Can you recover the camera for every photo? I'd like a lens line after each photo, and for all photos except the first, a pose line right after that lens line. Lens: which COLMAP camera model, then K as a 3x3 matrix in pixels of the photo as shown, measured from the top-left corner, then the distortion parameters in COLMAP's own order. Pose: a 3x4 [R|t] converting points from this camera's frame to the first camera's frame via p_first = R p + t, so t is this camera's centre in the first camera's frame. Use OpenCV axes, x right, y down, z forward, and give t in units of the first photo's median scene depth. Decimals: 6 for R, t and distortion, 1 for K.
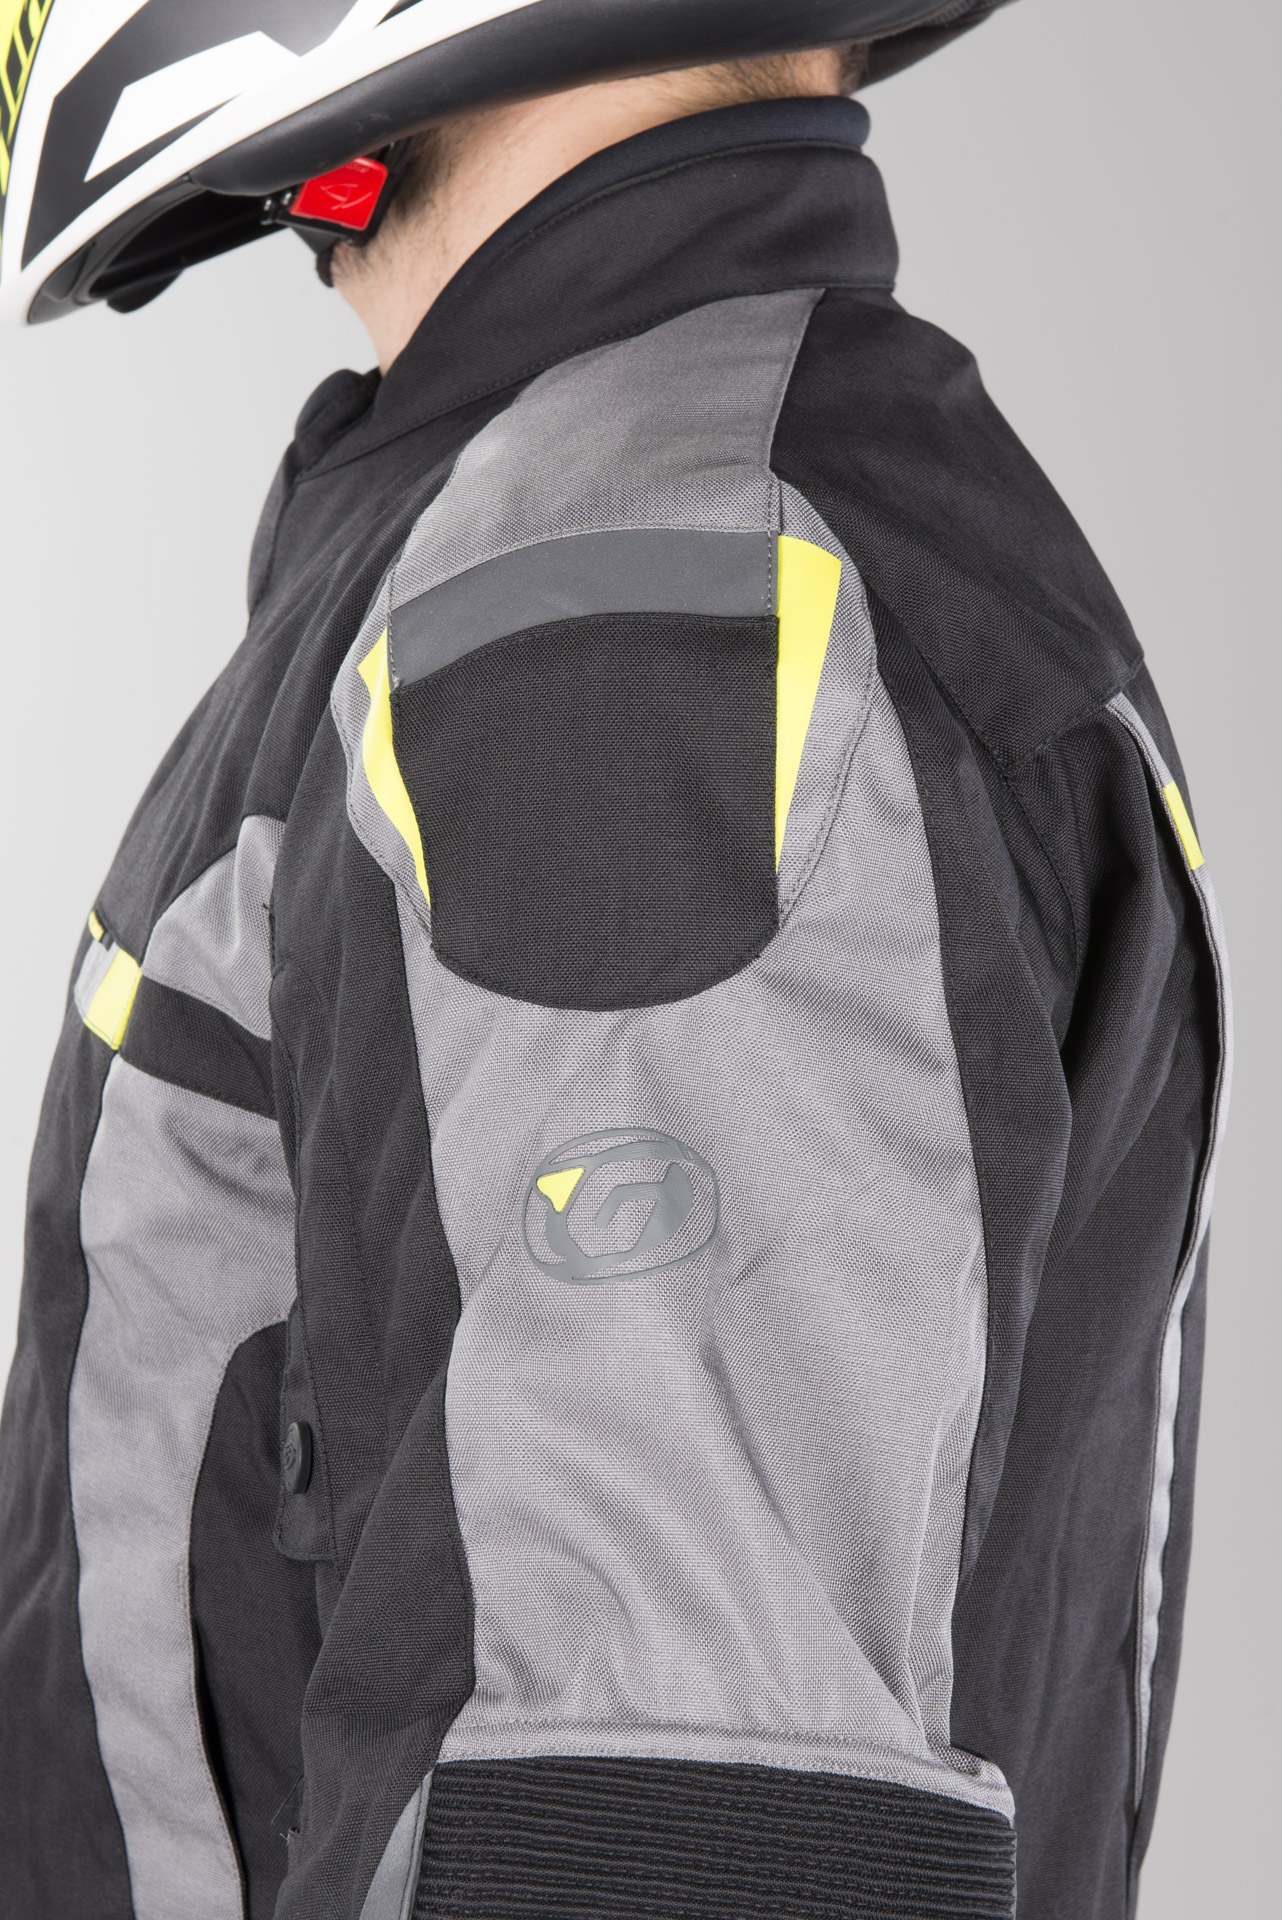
lens RADIAL K [[4330.4, 0, 640.4], [0, 4330.4, 986.4], [0, 0, 1]] dist [0.170152, 0.334303]
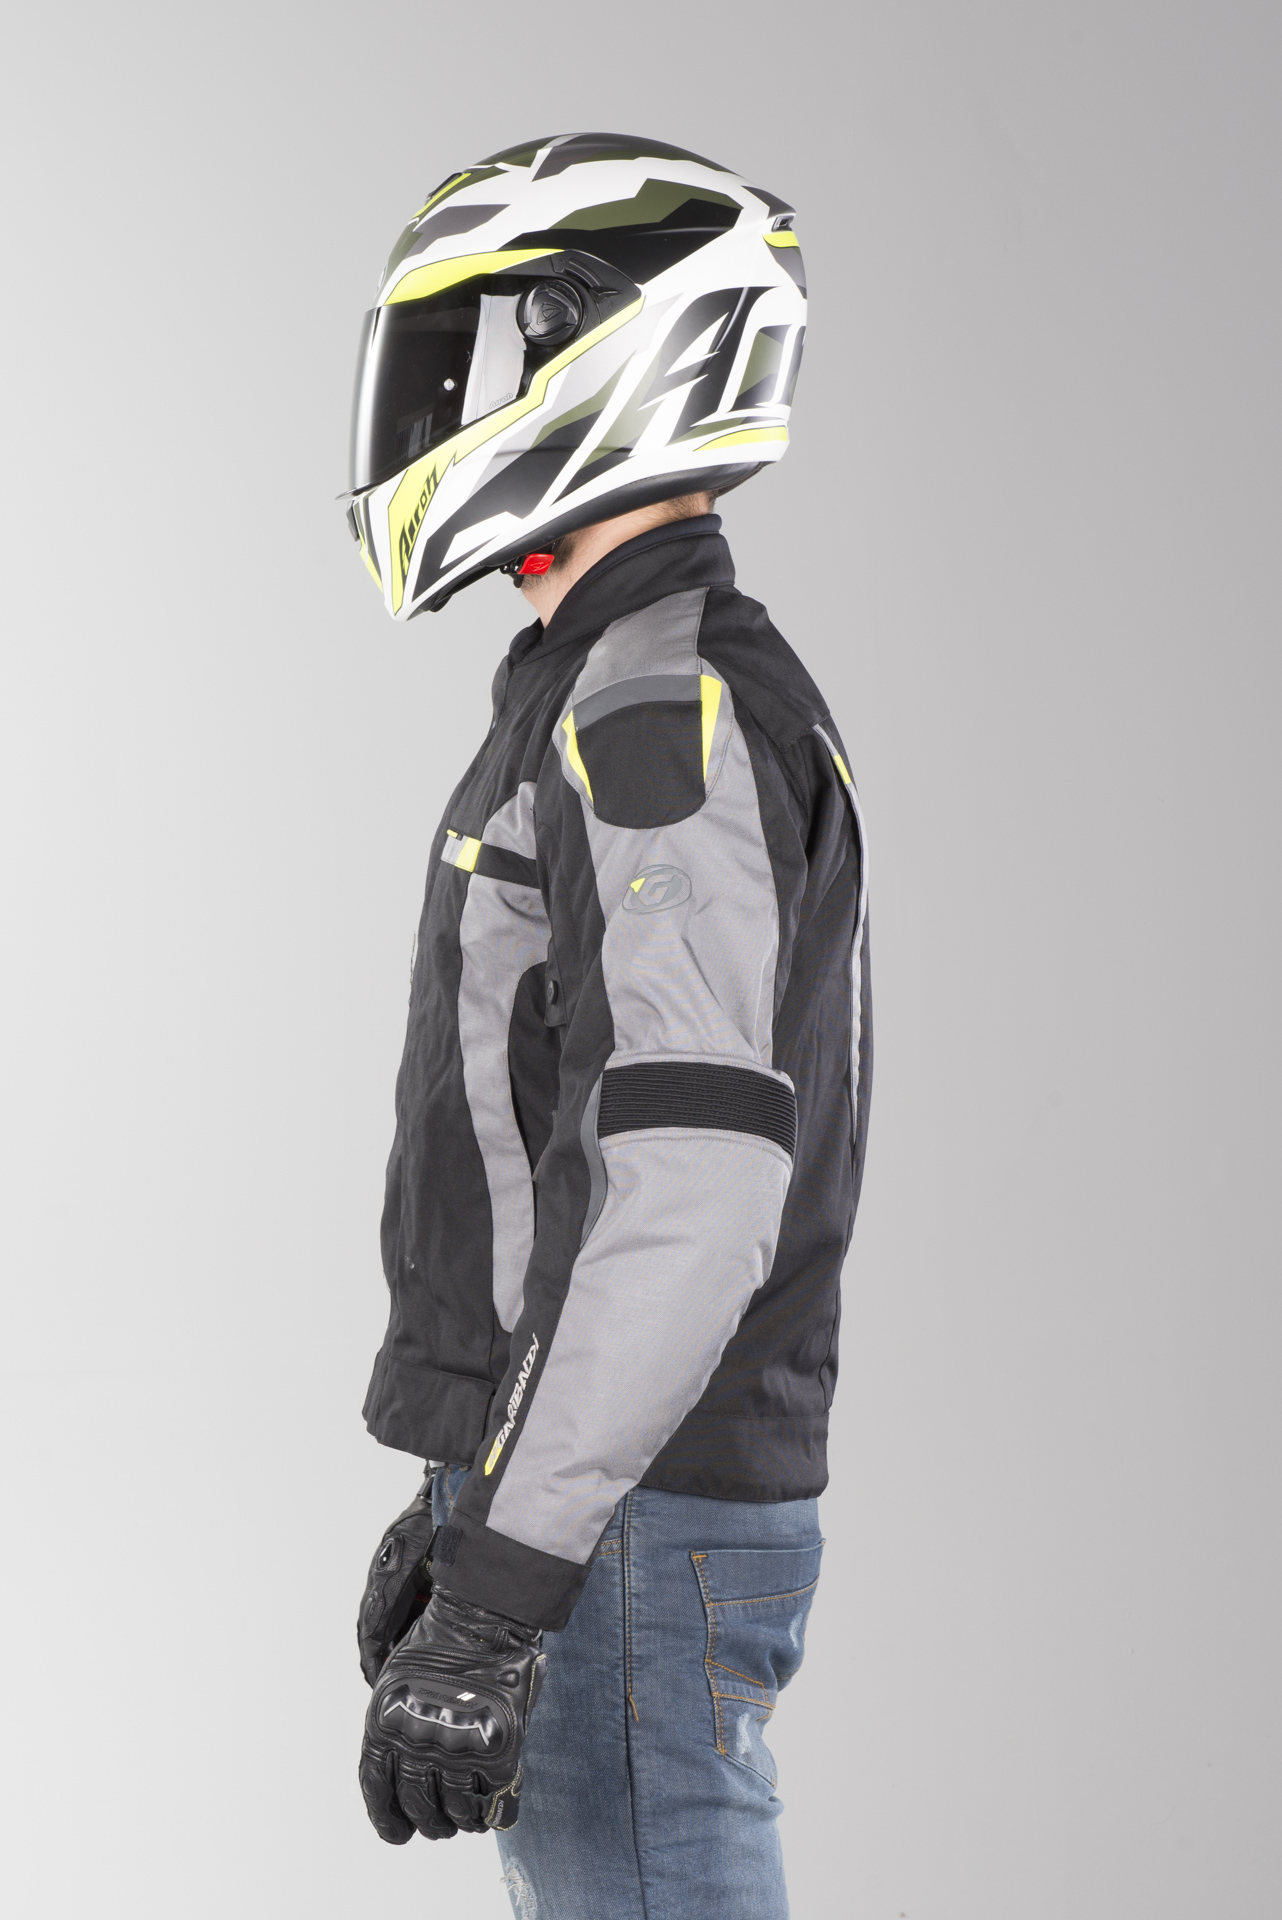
lens RADIAL K [[4526.8, 0, 826.6], [0, 4526.8, 962.5], [0, 0, 1]] dist [0.302613, -0.193073]
pose [[0.998883, -0.031408, 0.035296, 0.000015], [0.033367, 0.997852, -0.056374, 0.275477], [-0.033450, 0.057489, 0.997786, -2.136651]]
